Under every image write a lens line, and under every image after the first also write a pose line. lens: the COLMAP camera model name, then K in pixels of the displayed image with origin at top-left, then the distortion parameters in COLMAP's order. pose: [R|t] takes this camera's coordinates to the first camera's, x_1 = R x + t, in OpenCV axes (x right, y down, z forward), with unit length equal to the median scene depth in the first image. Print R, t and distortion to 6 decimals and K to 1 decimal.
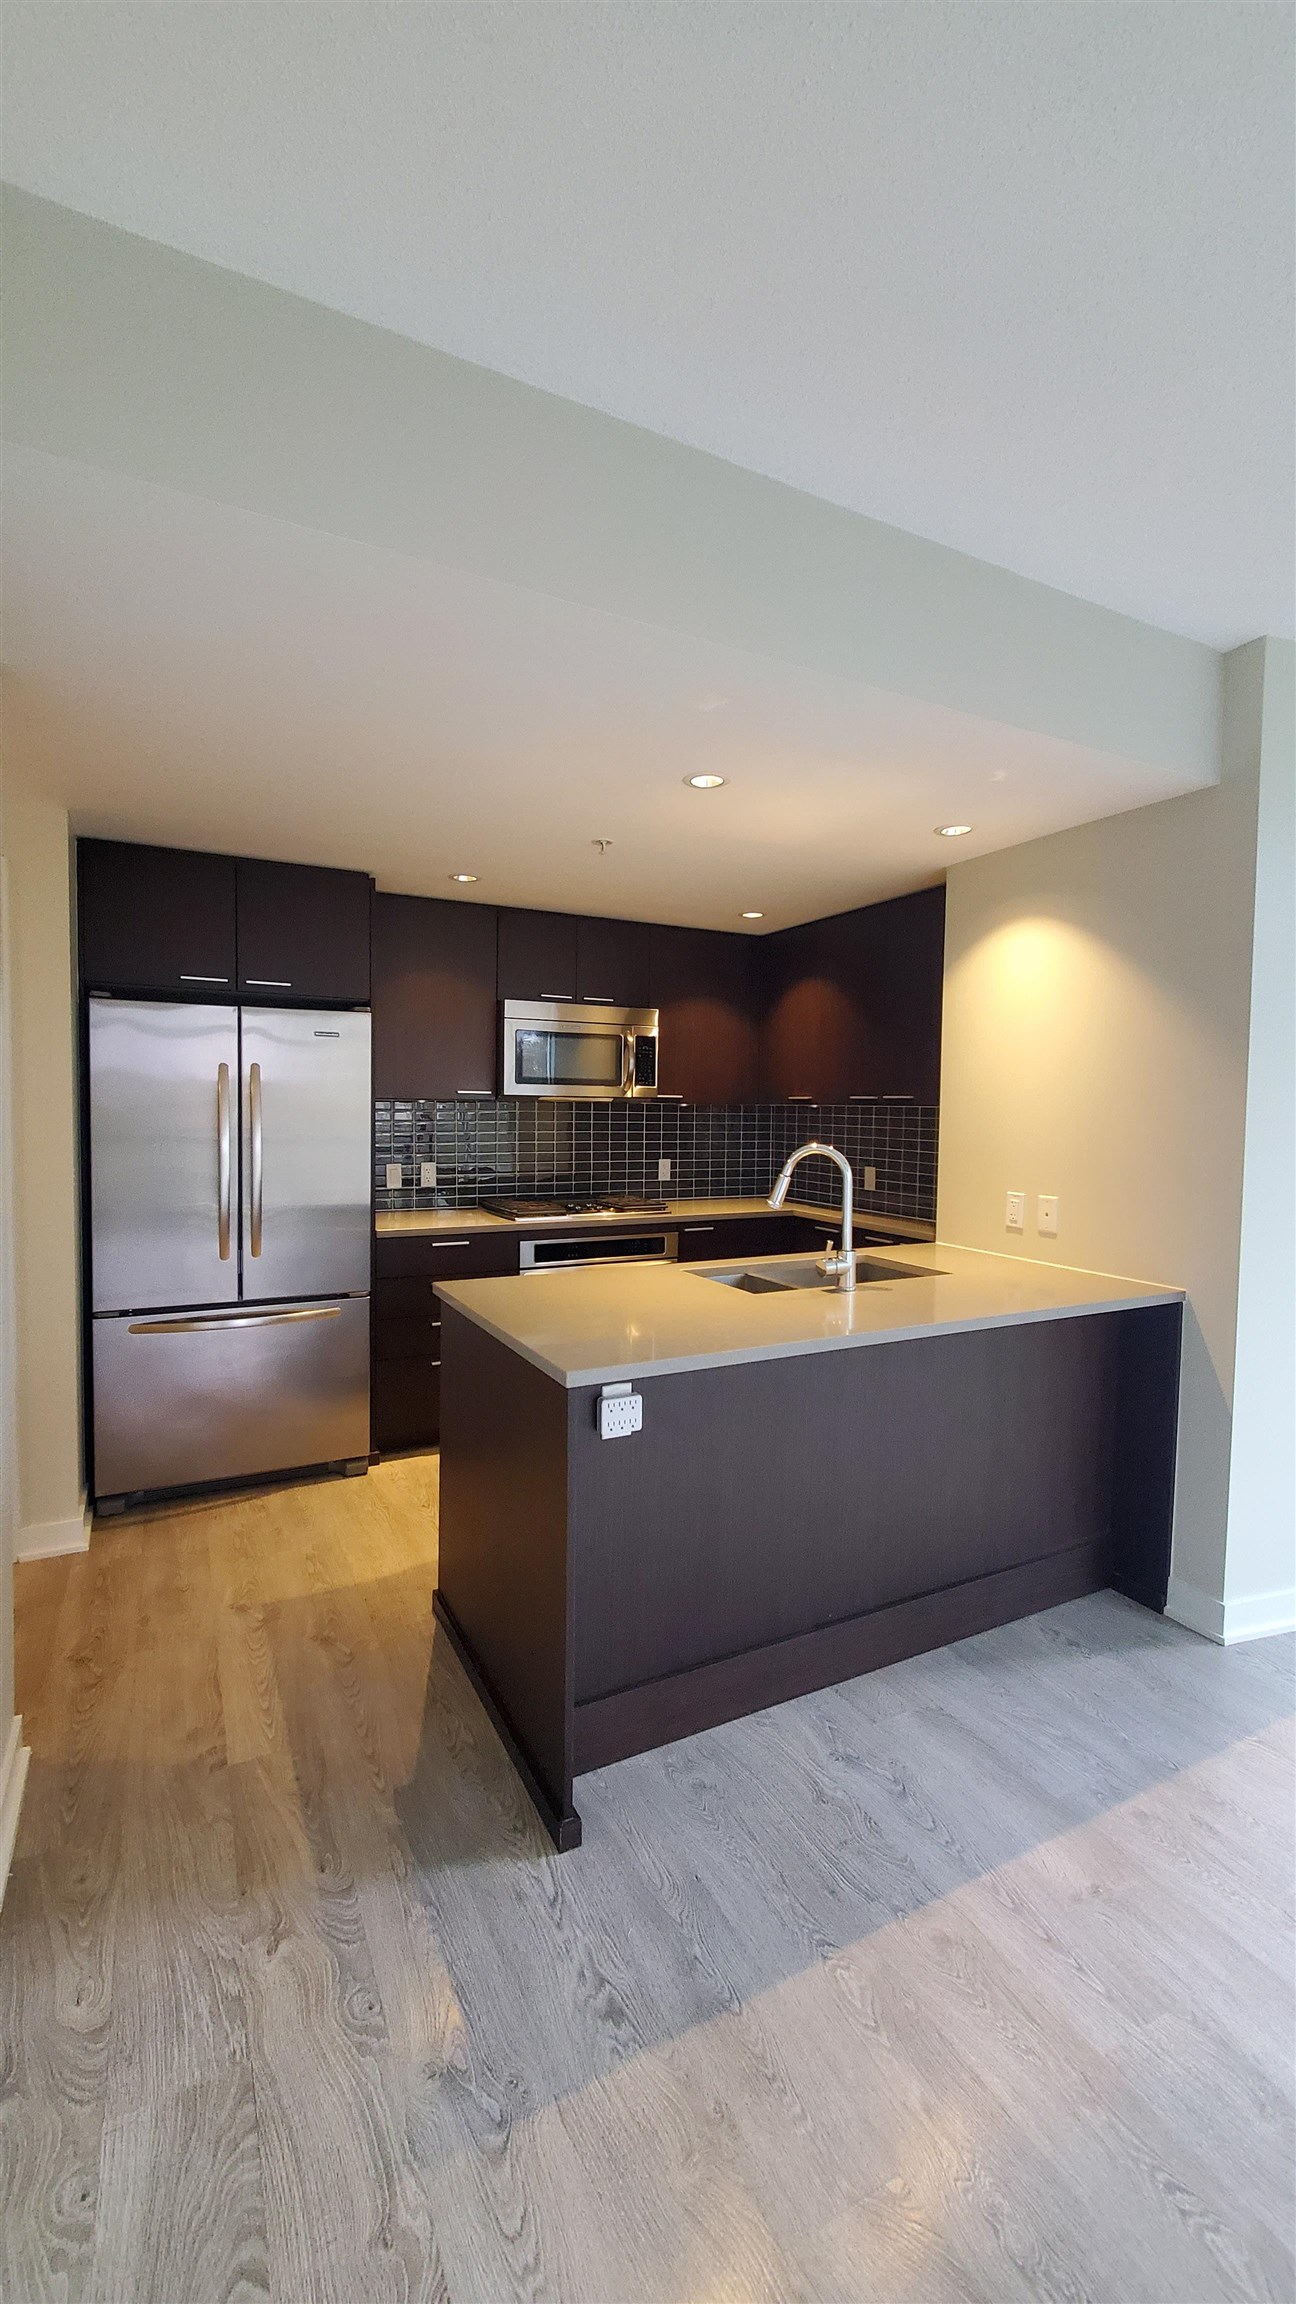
lens RADIAL K [[918.9, 0, 636.0], [0, 918.9, 1141.7], [0, 0, 1]] dist [0.001279, 0.000082]
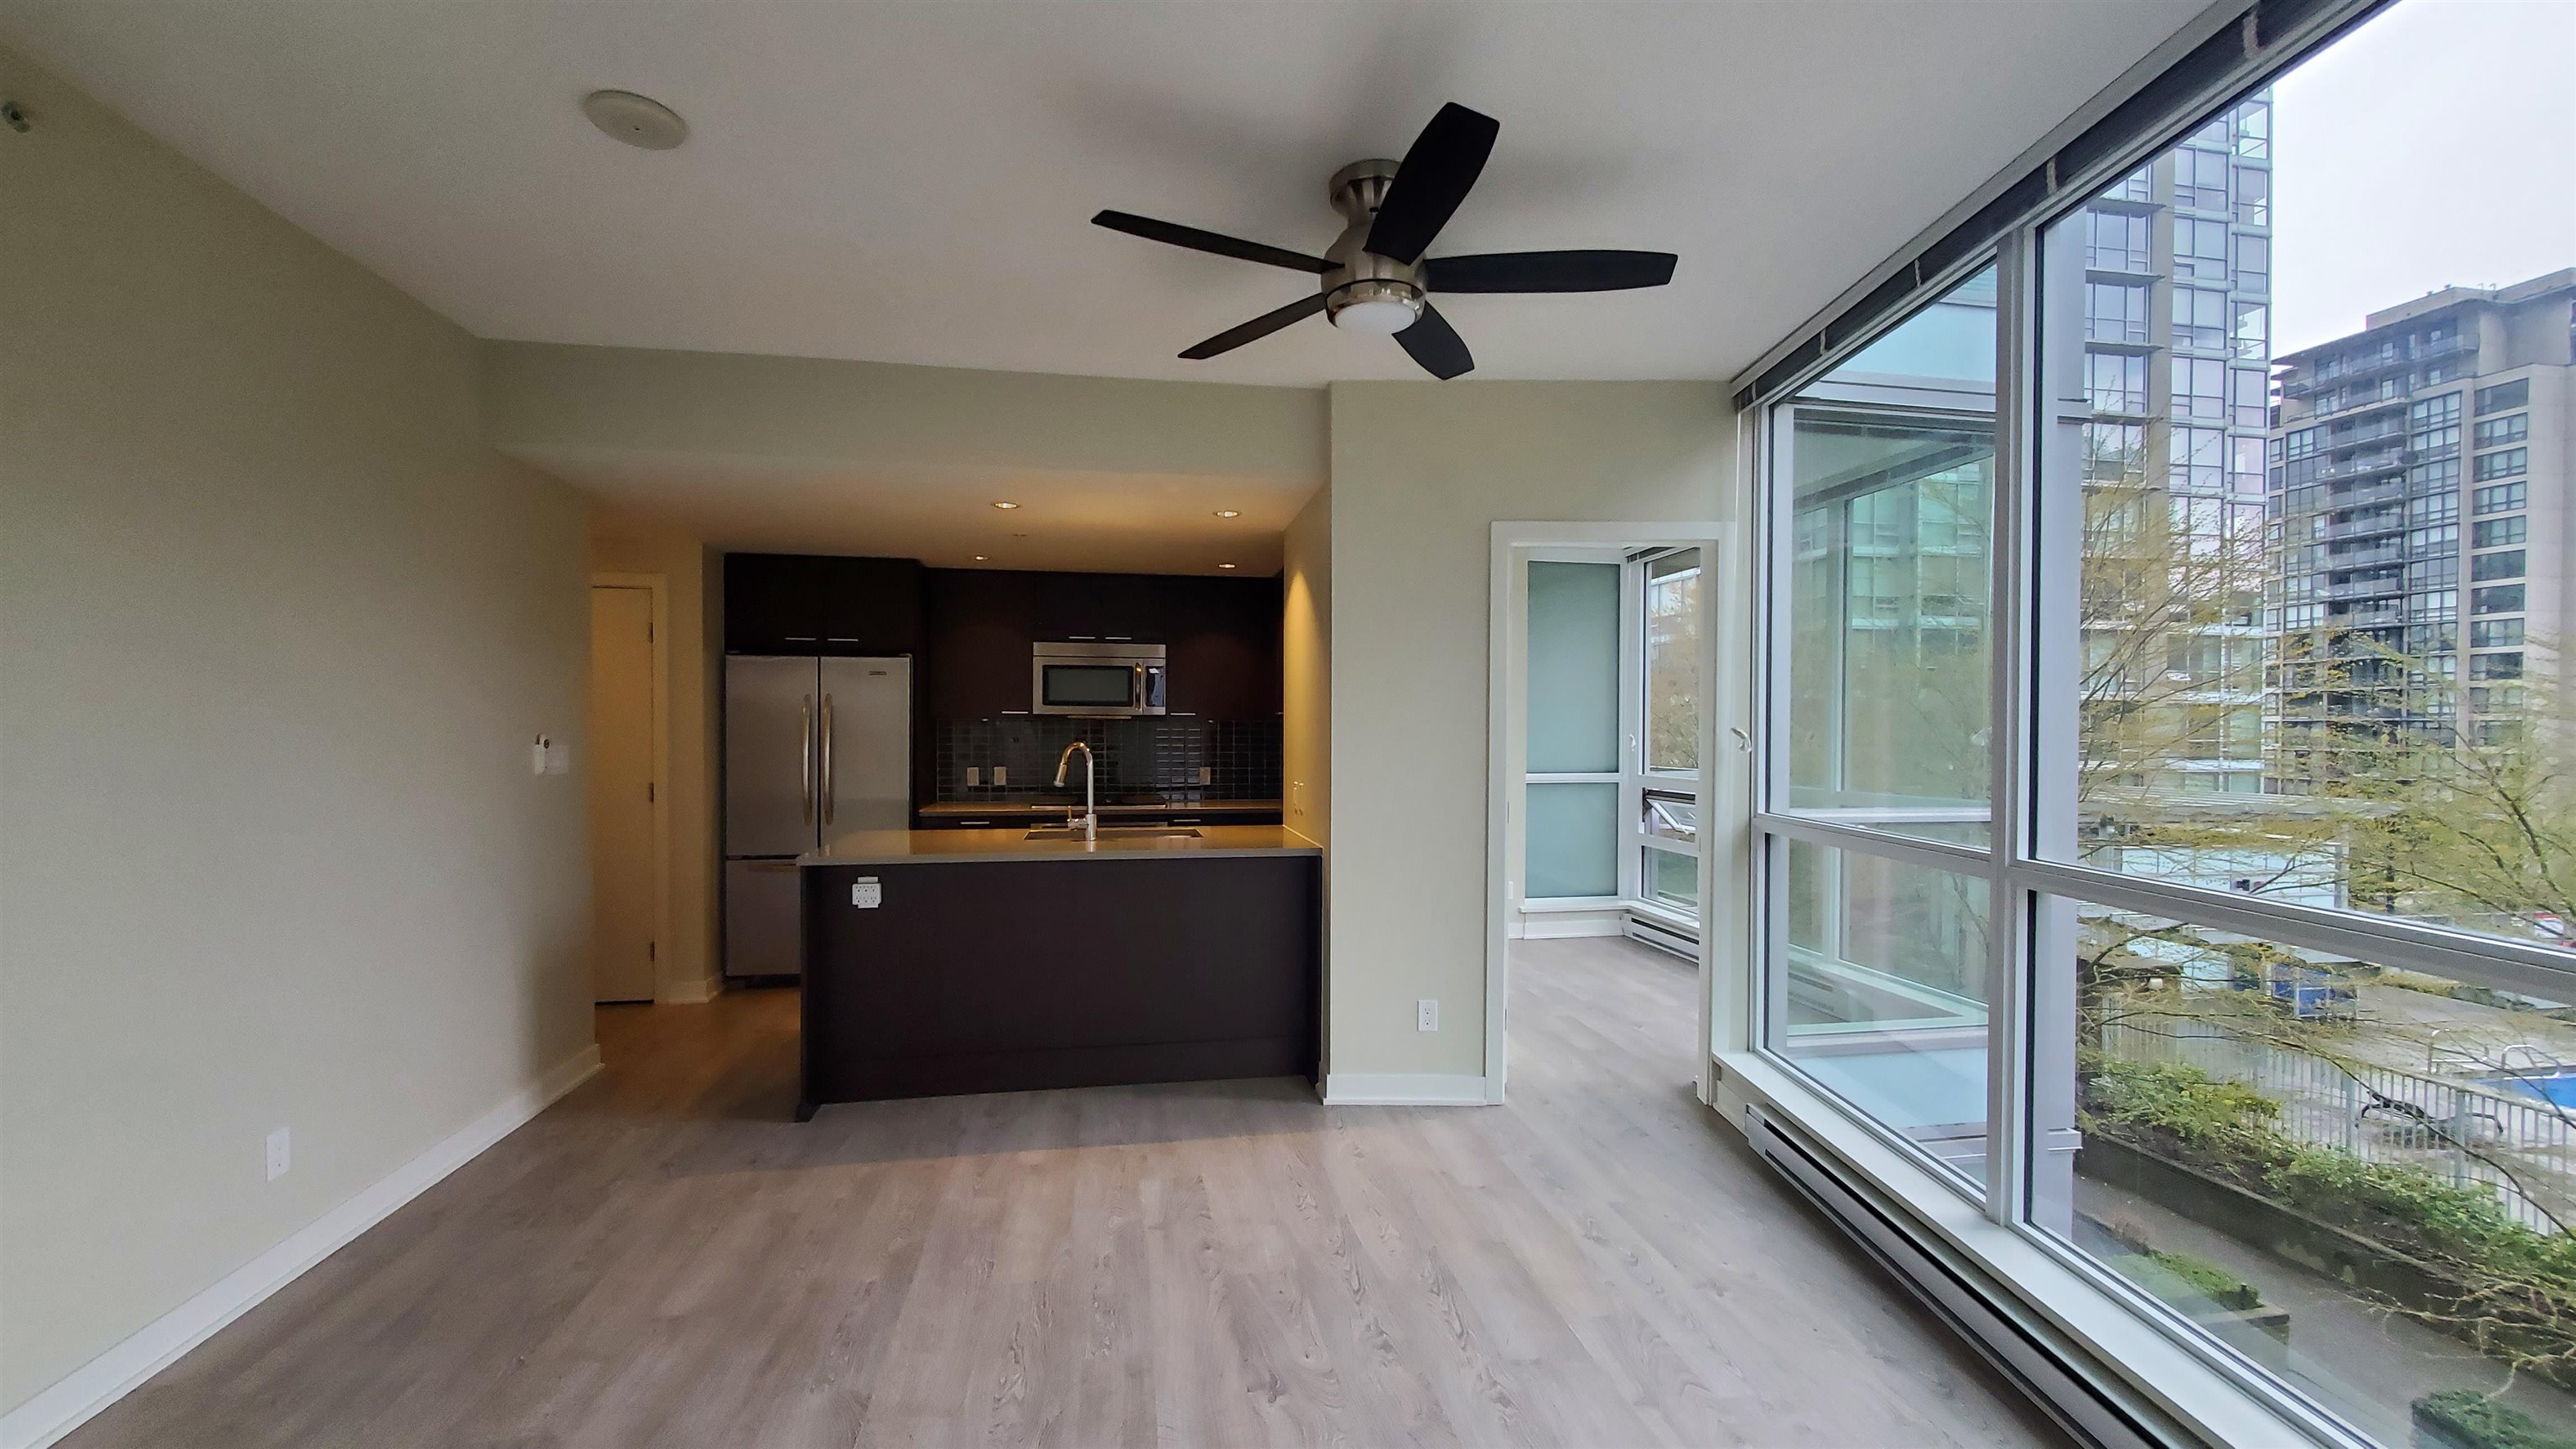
lens RADIAL K [[1027.3, 0, 1299.1], [0, 1027.3, 743.1], [0, 0, 1]] dist [0.001279, 0.000082]
pose [[0.958460, -0.006481, -0.285154, 0.834806], [-0.002278, 0.999536, -0.030373, 0.045036], [0.285218, 0.029761, 0.958000, -0.394473]]
